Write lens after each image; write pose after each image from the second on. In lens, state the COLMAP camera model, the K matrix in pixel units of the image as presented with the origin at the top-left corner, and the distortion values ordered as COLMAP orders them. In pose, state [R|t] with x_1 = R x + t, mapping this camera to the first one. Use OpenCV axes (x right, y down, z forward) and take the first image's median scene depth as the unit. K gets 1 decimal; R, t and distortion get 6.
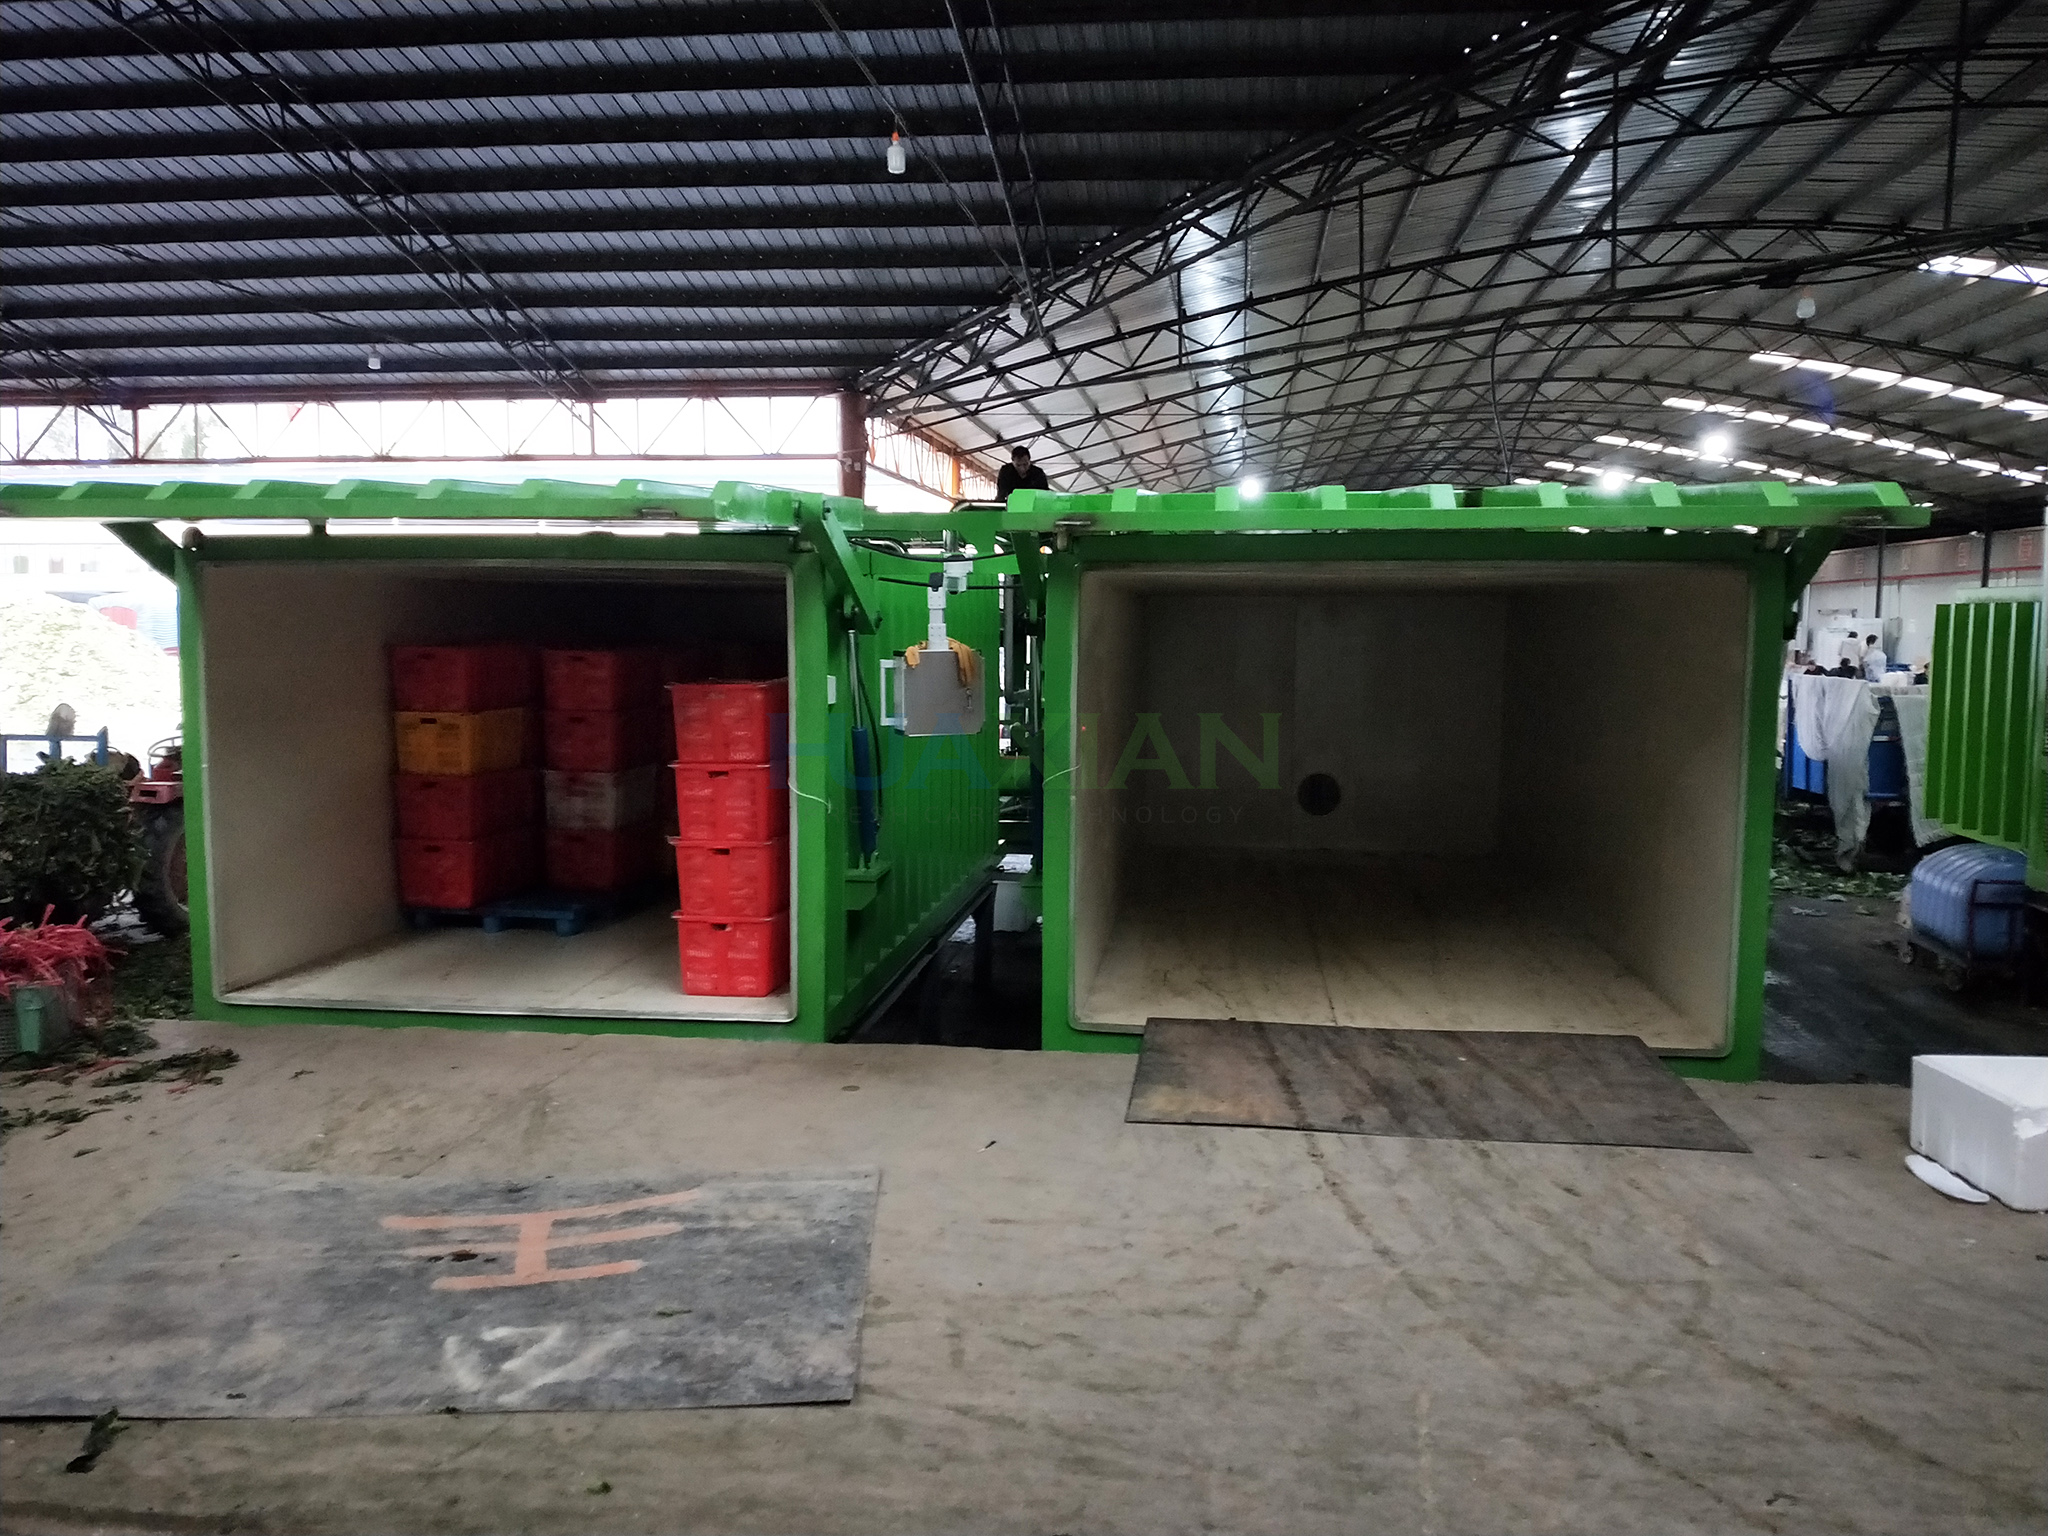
lens RADIAL K [[1613.1, 0, 1037.6], [0, 1613.1, 766.1], [0, 0, 1]] dist [0.040146, -0.079425]
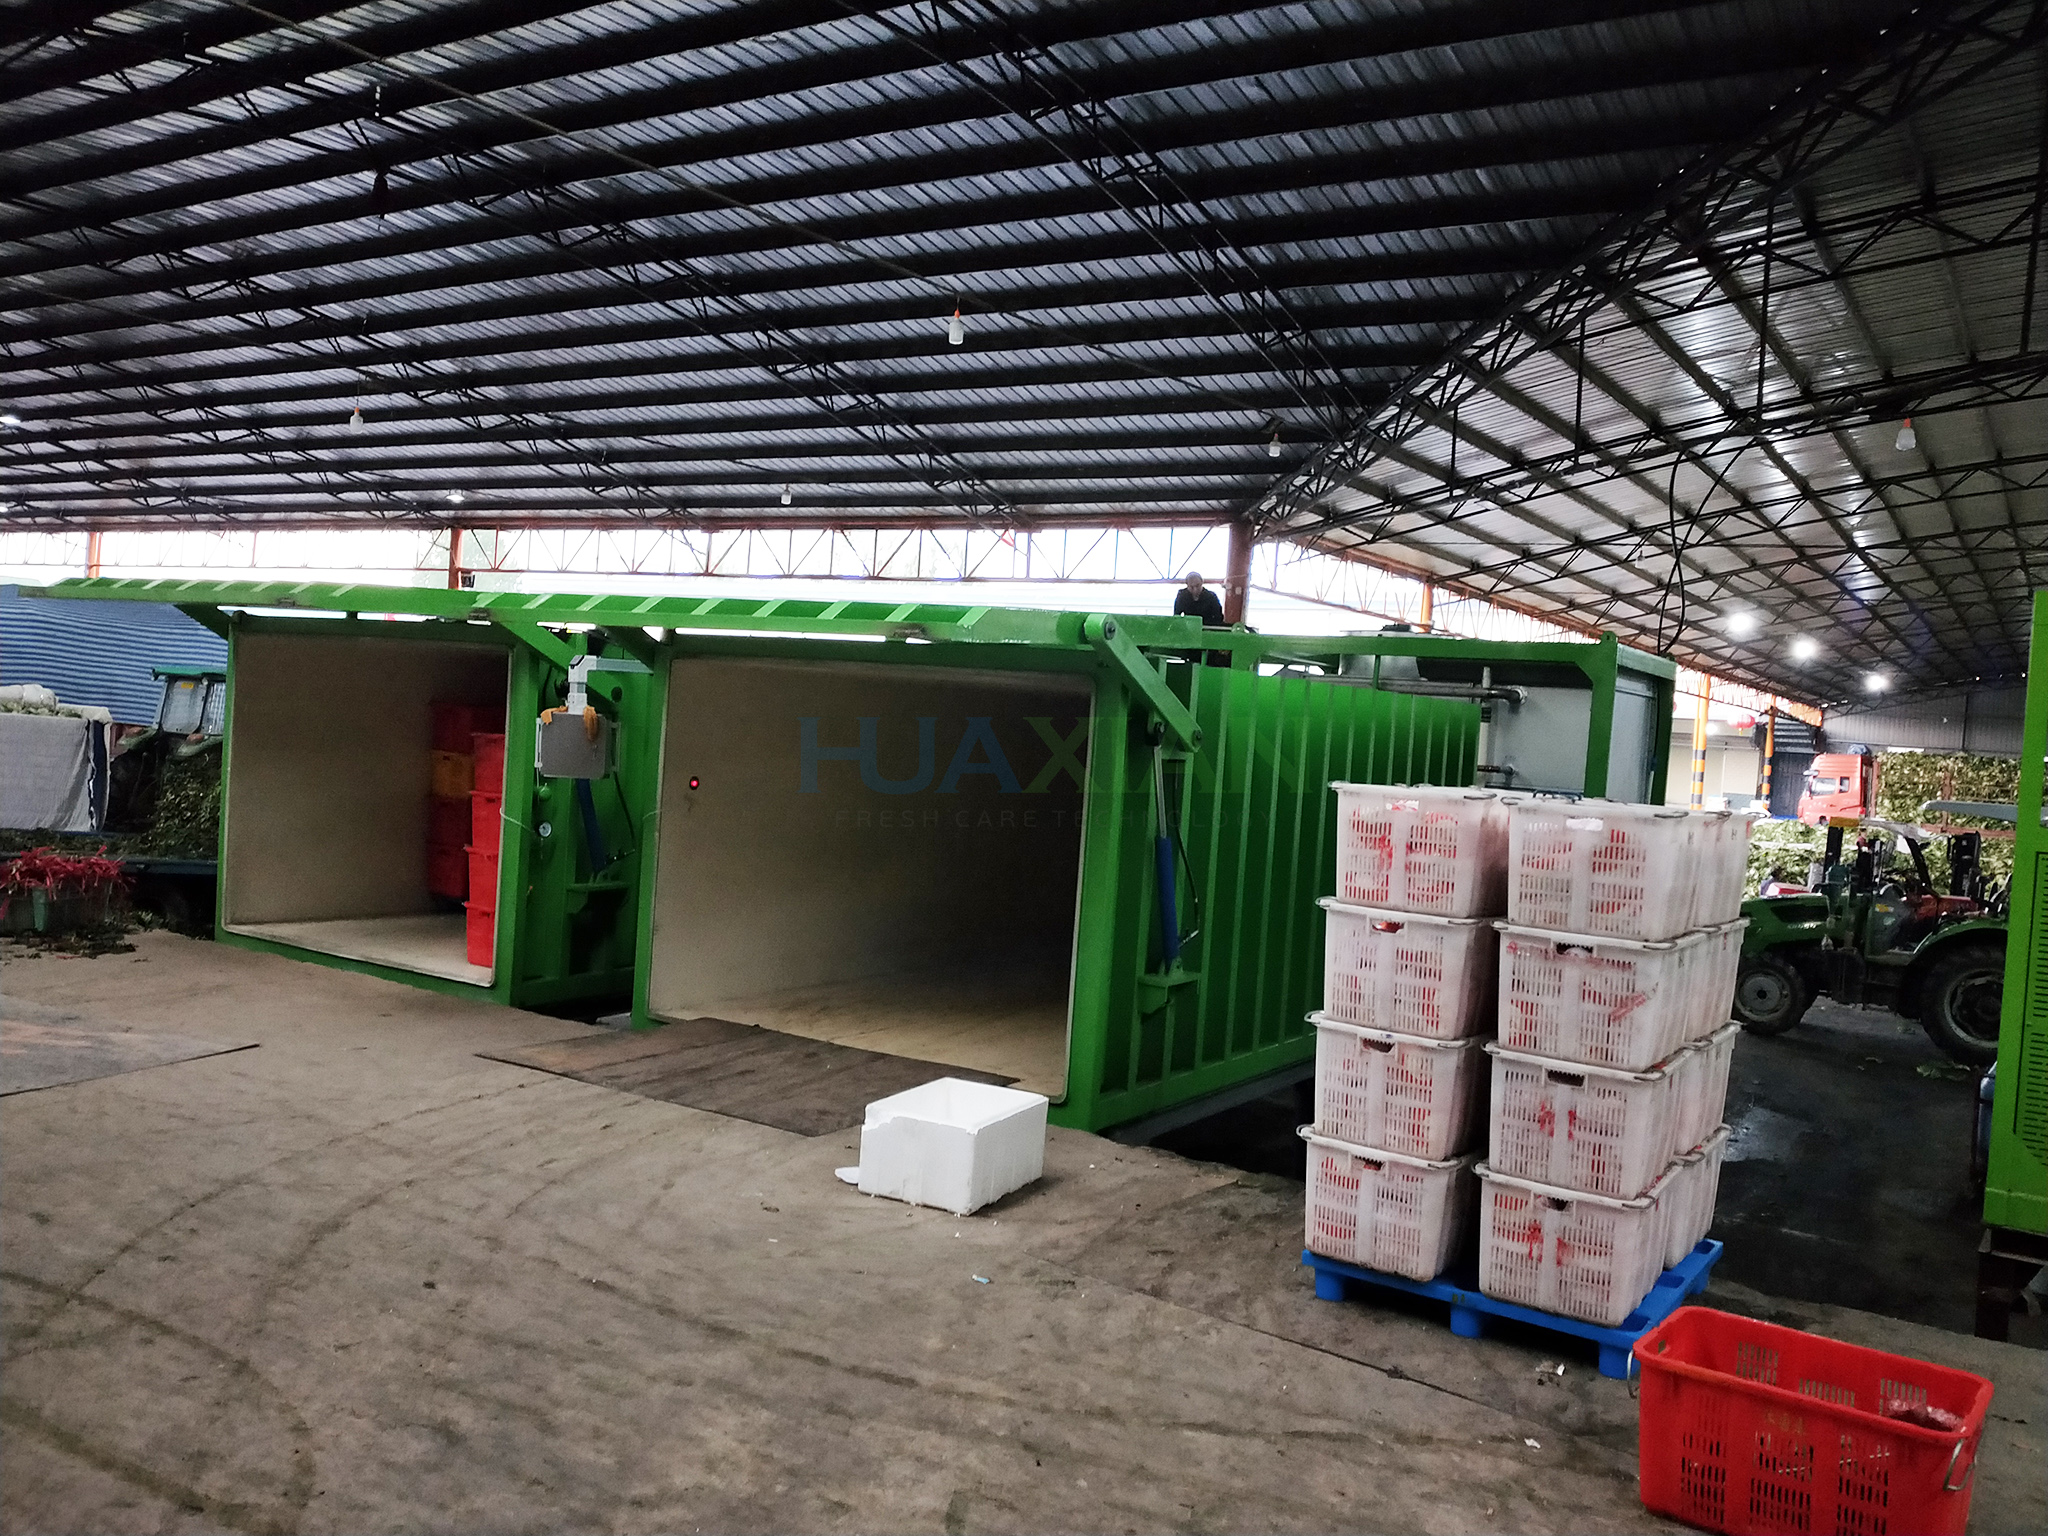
lens RADIAL K [[1613.1, 0, 1037.6], [0, 1613.1, 766.1], [0, 0, 1]] dist [0.040146, -0.079425]
pose [[0.911335, 0.067078, -0.406165, 0.273939], [-0.098049, 0.993610, -0.055902, 0.001961], [0.399819, 0.090770, 0.912088, -0.021722]]
